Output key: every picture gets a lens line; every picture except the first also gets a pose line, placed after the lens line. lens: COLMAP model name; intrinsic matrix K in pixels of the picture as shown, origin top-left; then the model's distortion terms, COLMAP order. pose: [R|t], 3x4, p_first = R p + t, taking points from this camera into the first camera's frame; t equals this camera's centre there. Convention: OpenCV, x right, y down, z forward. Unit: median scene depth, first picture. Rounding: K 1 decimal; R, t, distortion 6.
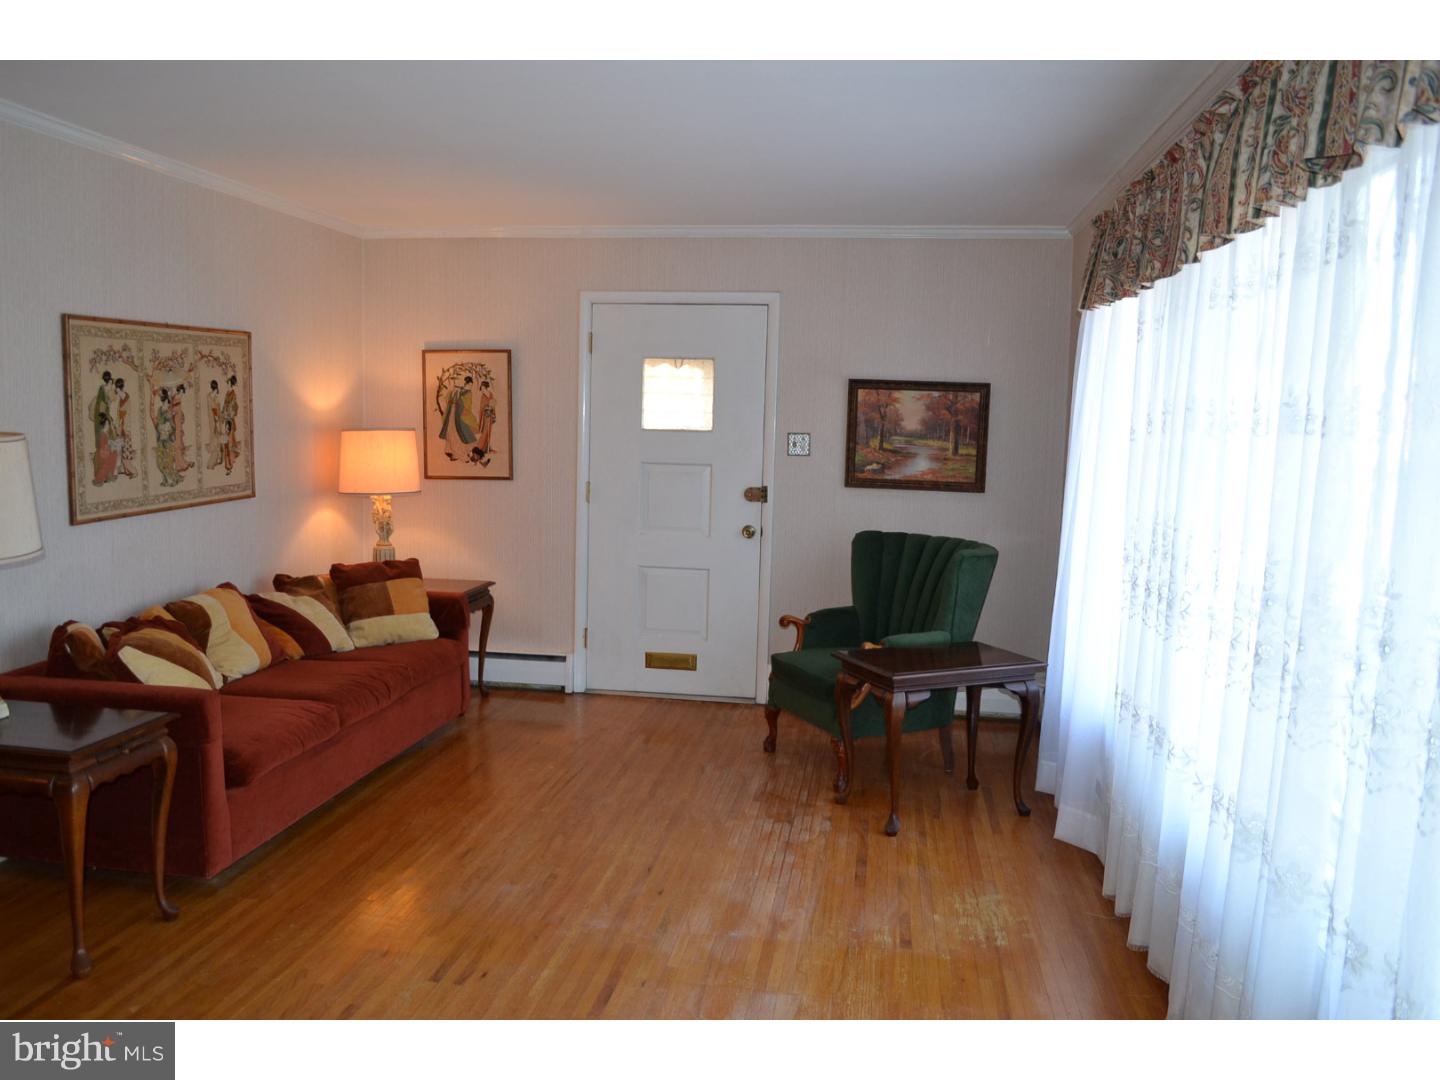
lens RADIAL K [[1146.6, 0, 702.0], [0, 1146.6, 545.7], [0, 0, 1]] dist [-0.085404, 0.014170]
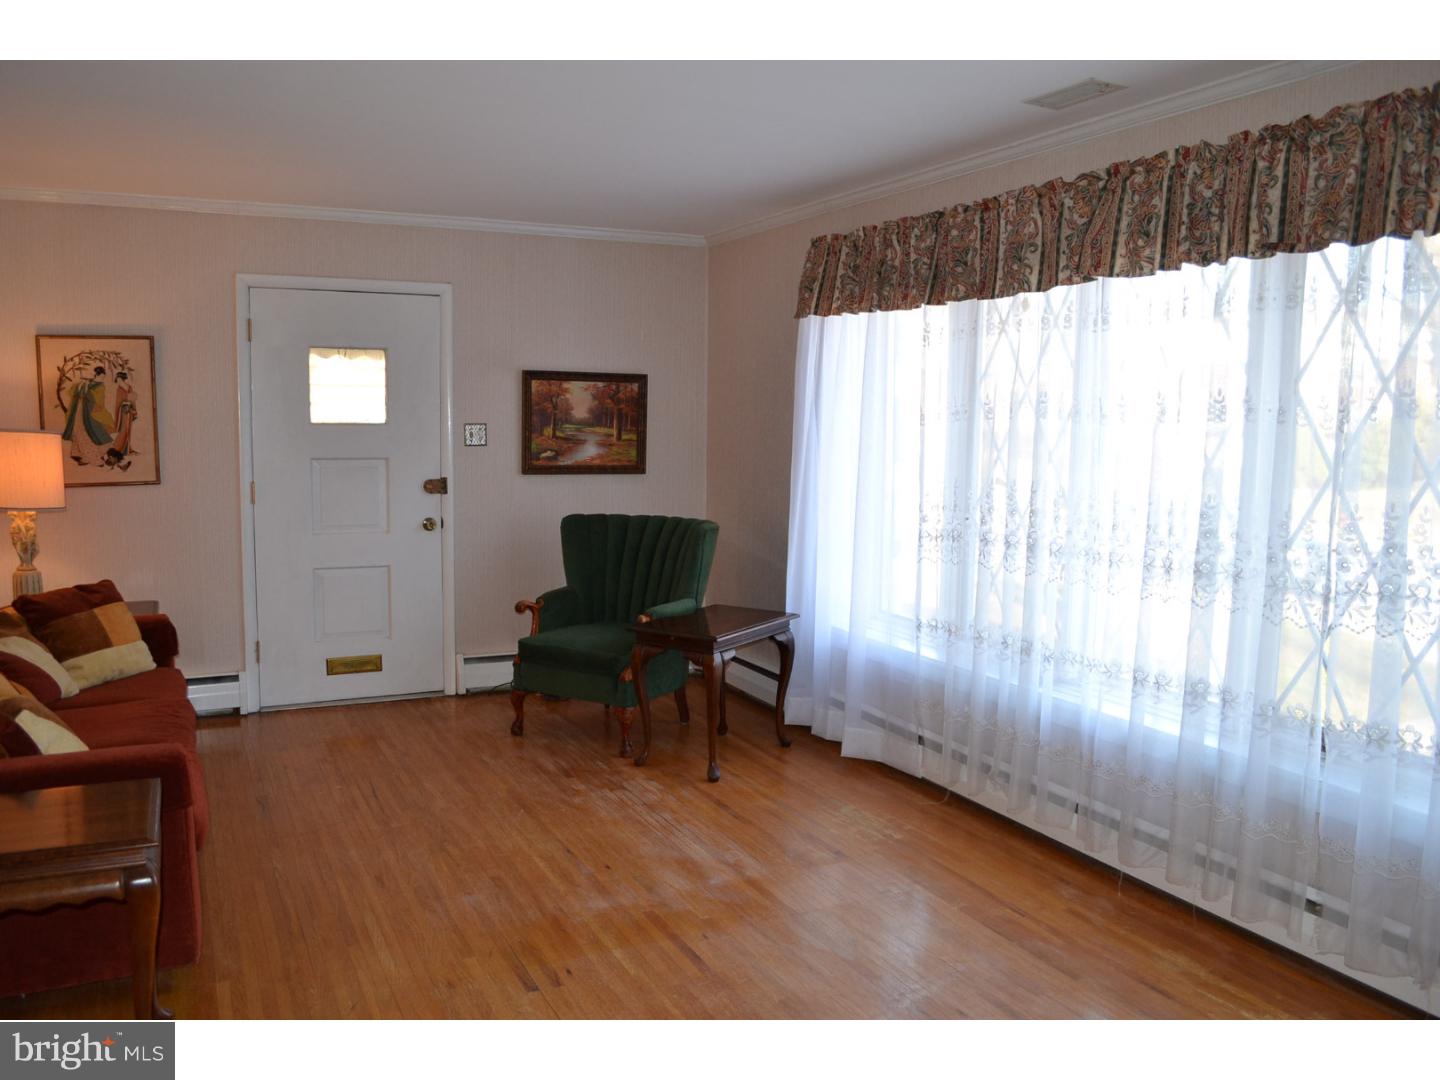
lens RADIAL K [[1146.6, 0, 702.0], [0, 1146.6, 545.7], [0, 0, 1]] dist [-0.085404, 0.014170]
pose [[0.826267, -0.077486, 0.557924, -0.328308], [0.069620, 0.996947, 0.035352, -0.012549], [-0.558960, 0.009632, 0.829139, 0.051595]]
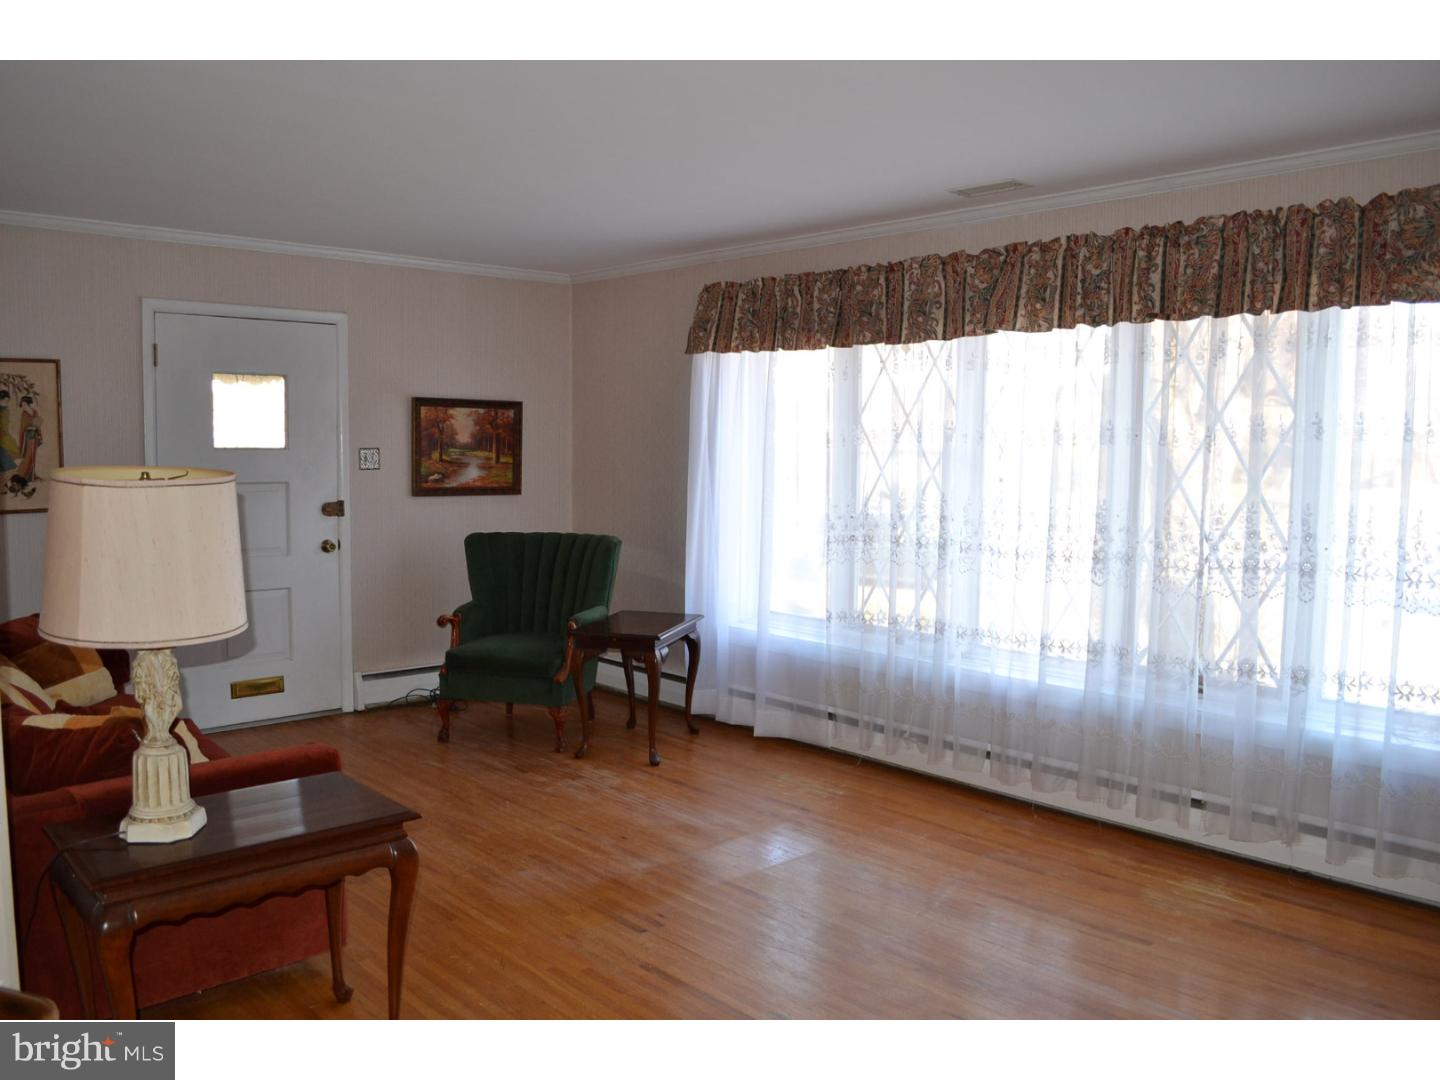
lens RADIAL K [[1146.6, 0, 702.0], [0, 1146.6, 545.7], [0, 0, 1]] dist [-0.085404, 0.014170]
pose [[0.631892, -0.087014, 0.770156, -0.545869], [0.089354, 0.995231, 0.039131, -0.023094], [-0.769889, 0.044089, 0.636654, 0.104687]]
